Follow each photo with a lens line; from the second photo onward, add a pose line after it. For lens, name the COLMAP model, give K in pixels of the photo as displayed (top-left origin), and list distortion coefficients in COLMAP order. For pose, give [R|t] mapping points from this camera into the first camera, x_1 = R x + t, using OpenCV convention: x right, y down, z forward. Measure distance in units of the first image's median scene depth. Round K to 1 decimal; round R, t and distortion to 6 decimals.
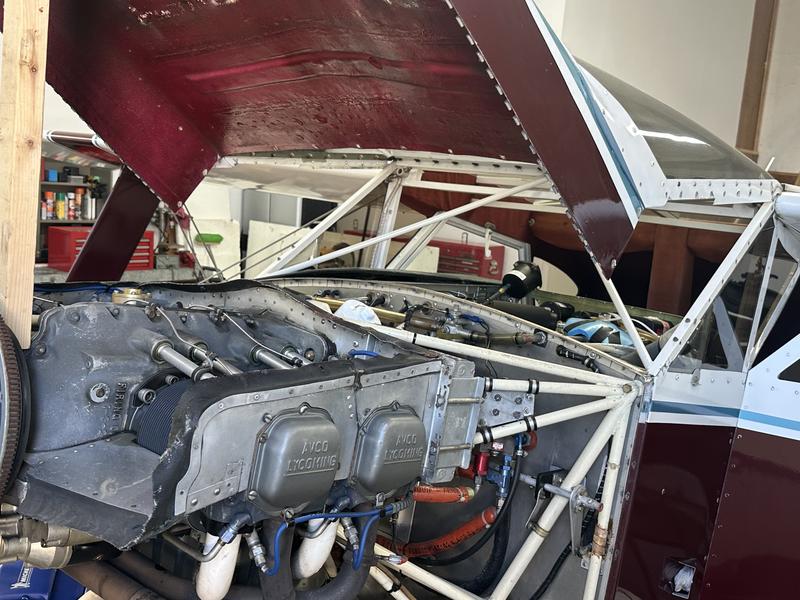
lens RADIAL K [[842.5, 0, 399.9], [0, 842.5, 299.8], [0, 0, 1]] dist [0.026284, 0.000000]
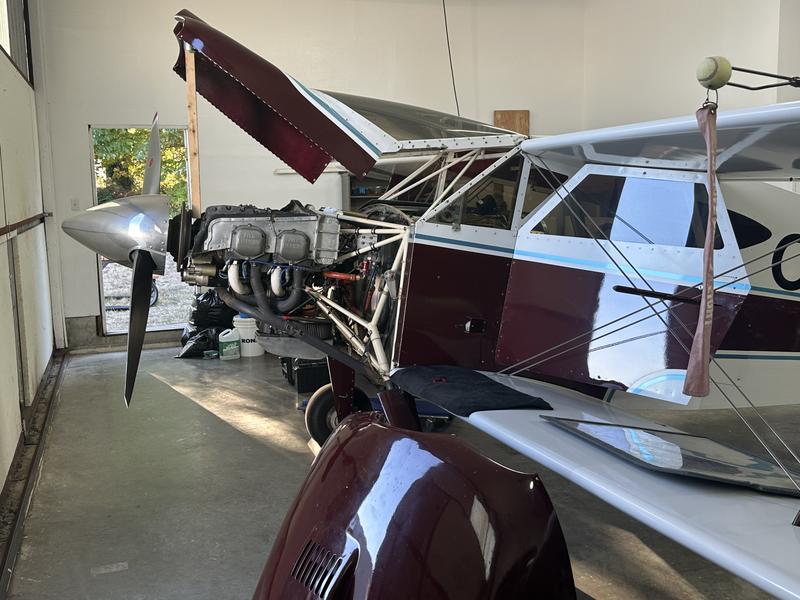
lens RADIAL K [[842.5, 0, 400.1], [0, 842.5, 299.6], [0, 0, 1]] dist [0.026284, 0.000000]
pose [[0.843874, -0.029100, -0.535752, 1.535431], [0.012699, 0.999332, -0.034278, 0.387684], [0.536391, 0.022123, 0.843680, -1.036442]]
